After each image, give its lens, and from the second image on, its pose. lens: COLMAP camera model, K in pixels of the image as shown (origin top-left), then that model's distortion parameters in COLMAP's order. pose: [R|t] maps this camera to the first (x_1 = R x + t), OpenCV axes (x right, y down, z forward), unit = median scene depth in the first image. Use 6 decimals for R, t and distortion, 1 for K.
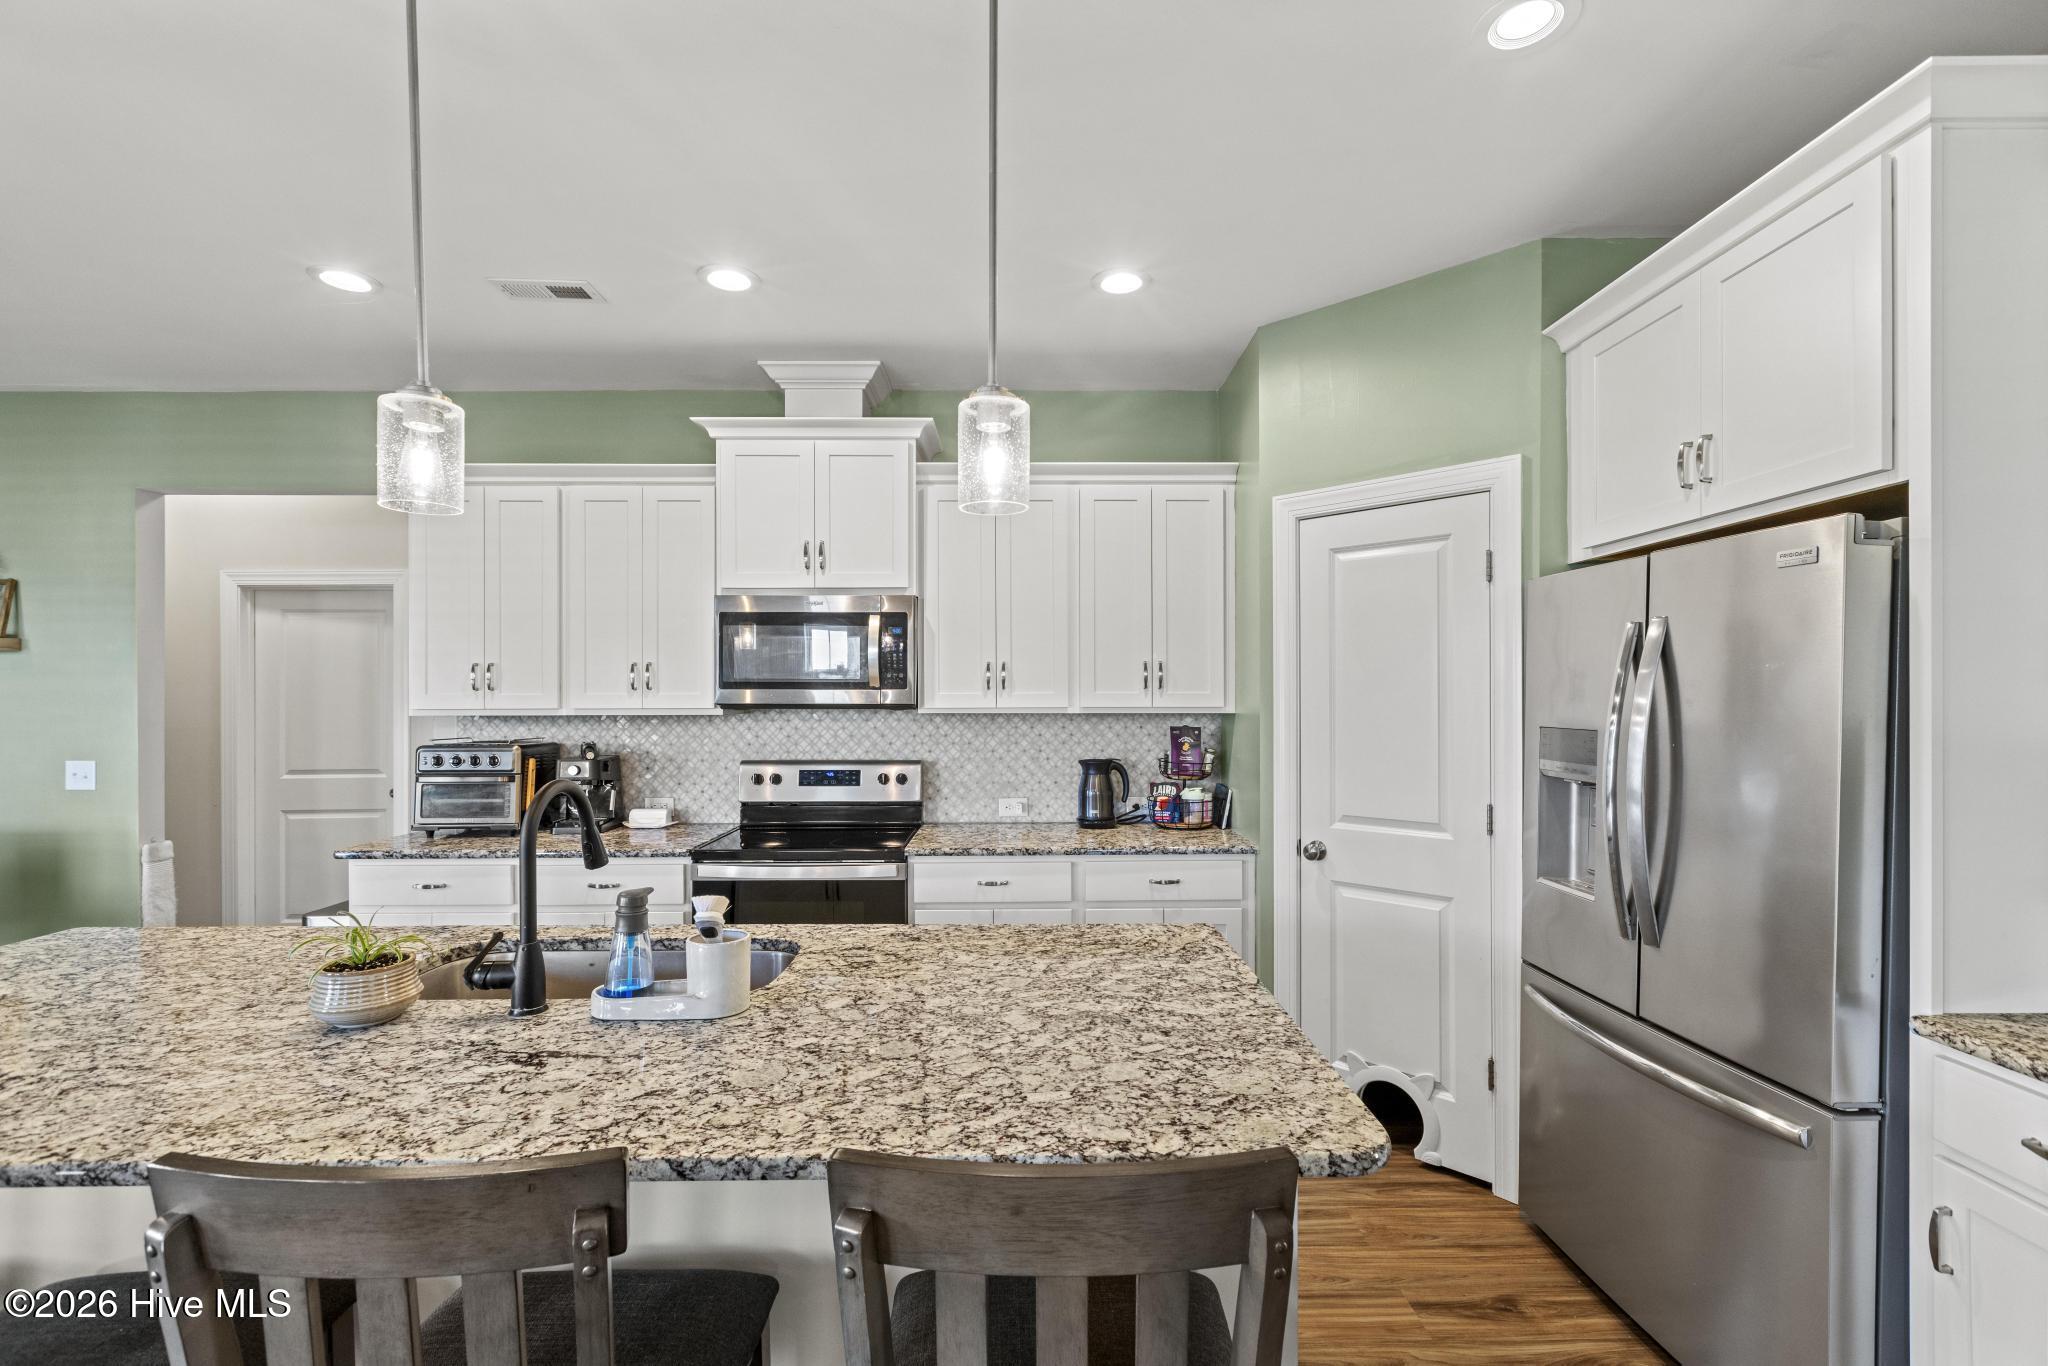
lens RADIAL K [[921.0, 0, 1026.4], [0, 921.0, 694.8], [0, 0, 1]] dist [0.003256, 0.000066]
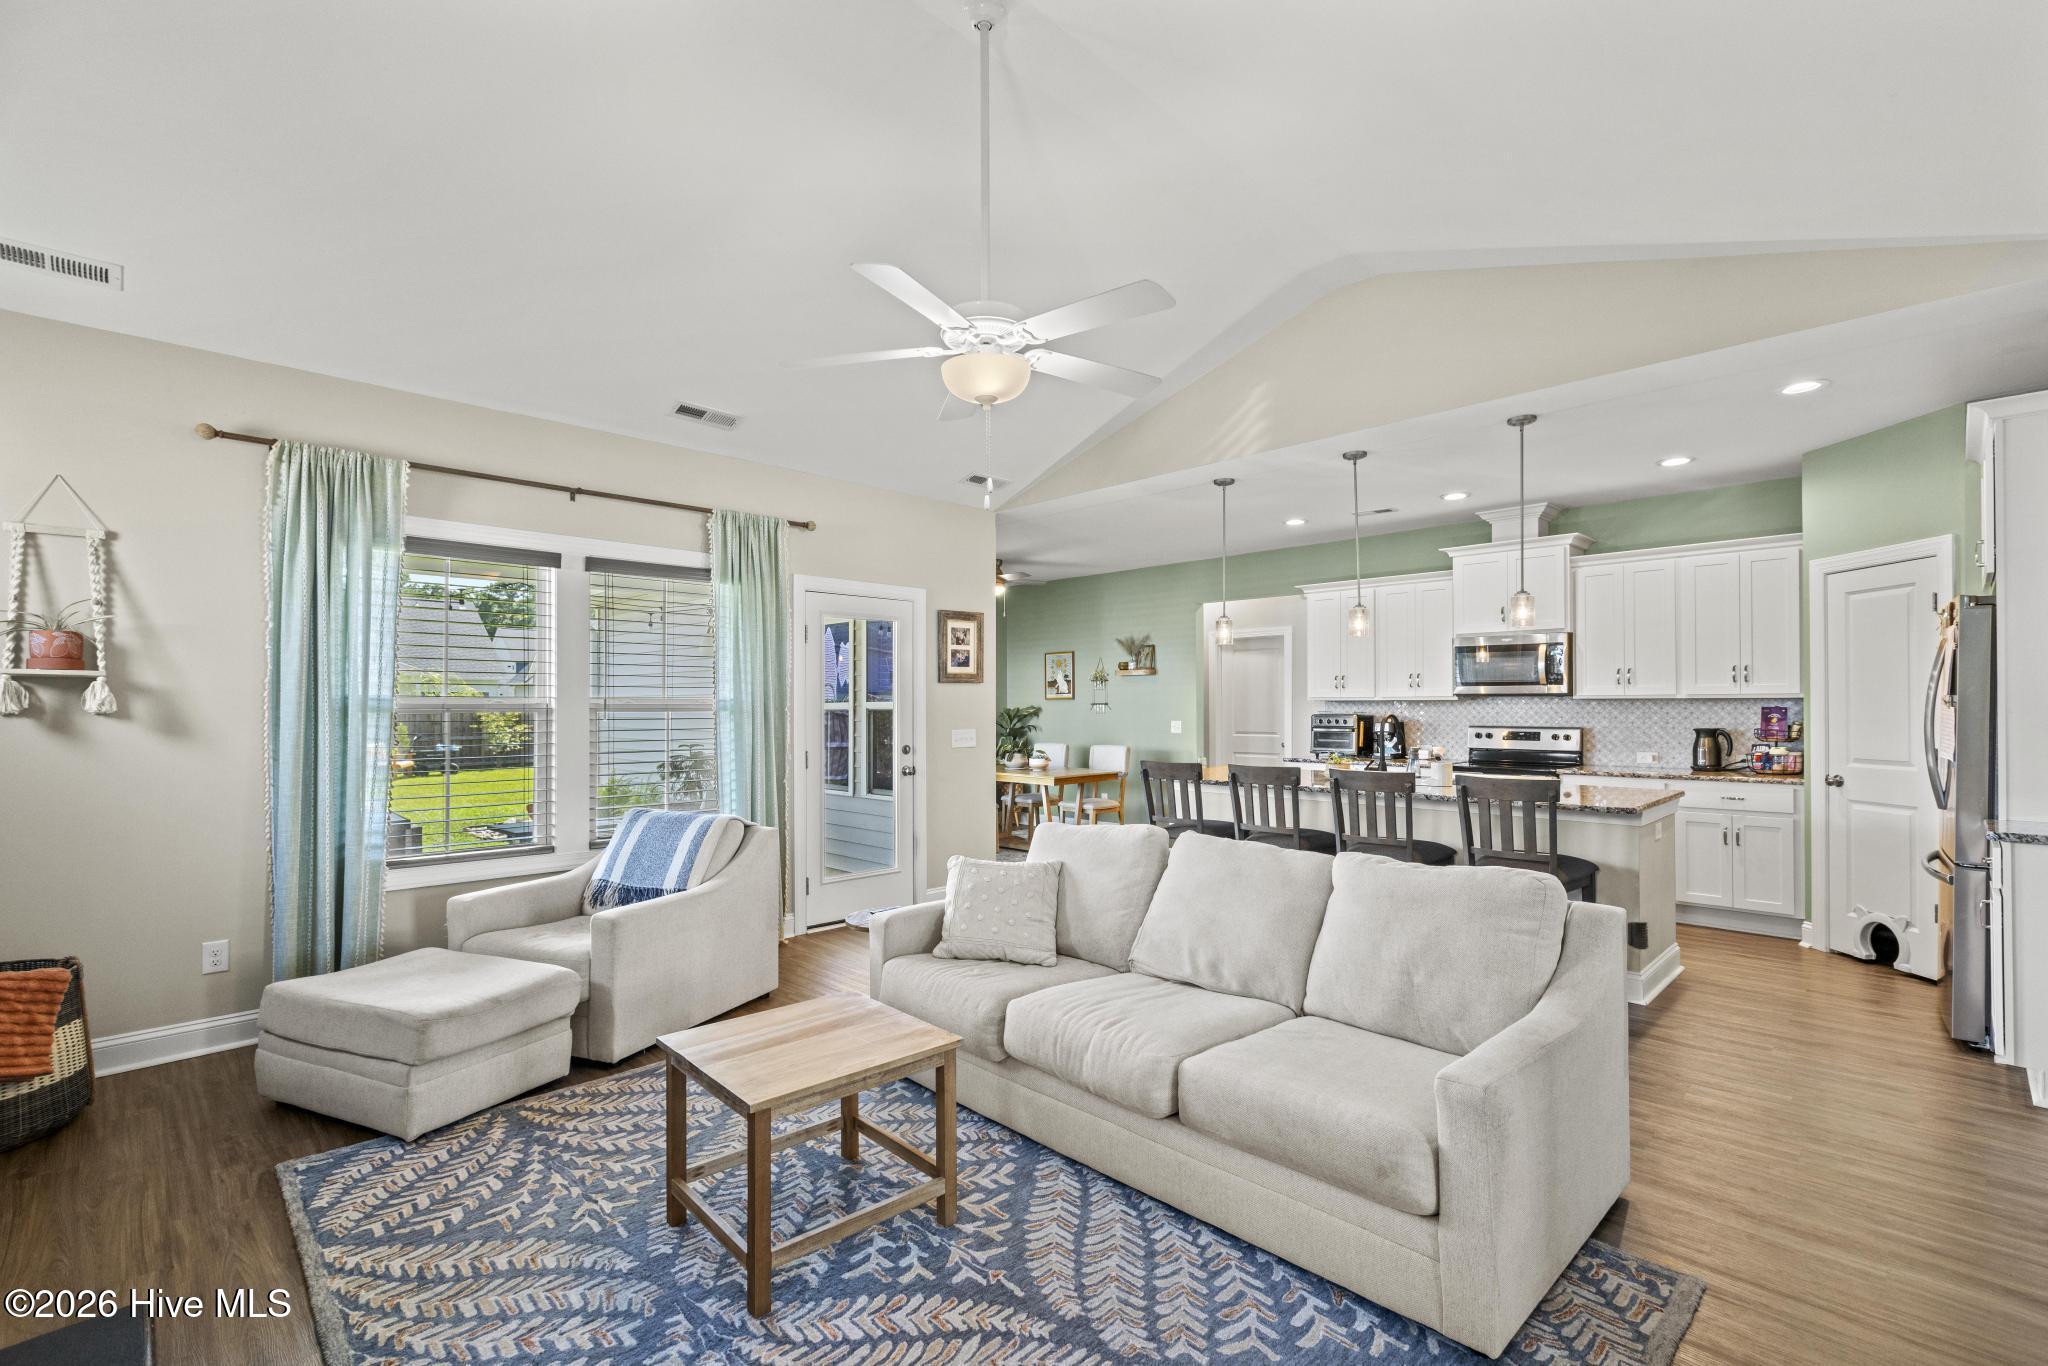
lens RADIAL K [[921.0, 0, 1026.1], [0, 921.0, 700.2], [0, 0, 1]] dist [0.003256, 0.000066]
pose [[0.699076, -0.002538, -0.715043, 0.399118], [0.000224, 0.999994, -0.003331, 0.028233], [0.715048, 0.002168, 0.699072, -0.945868]]
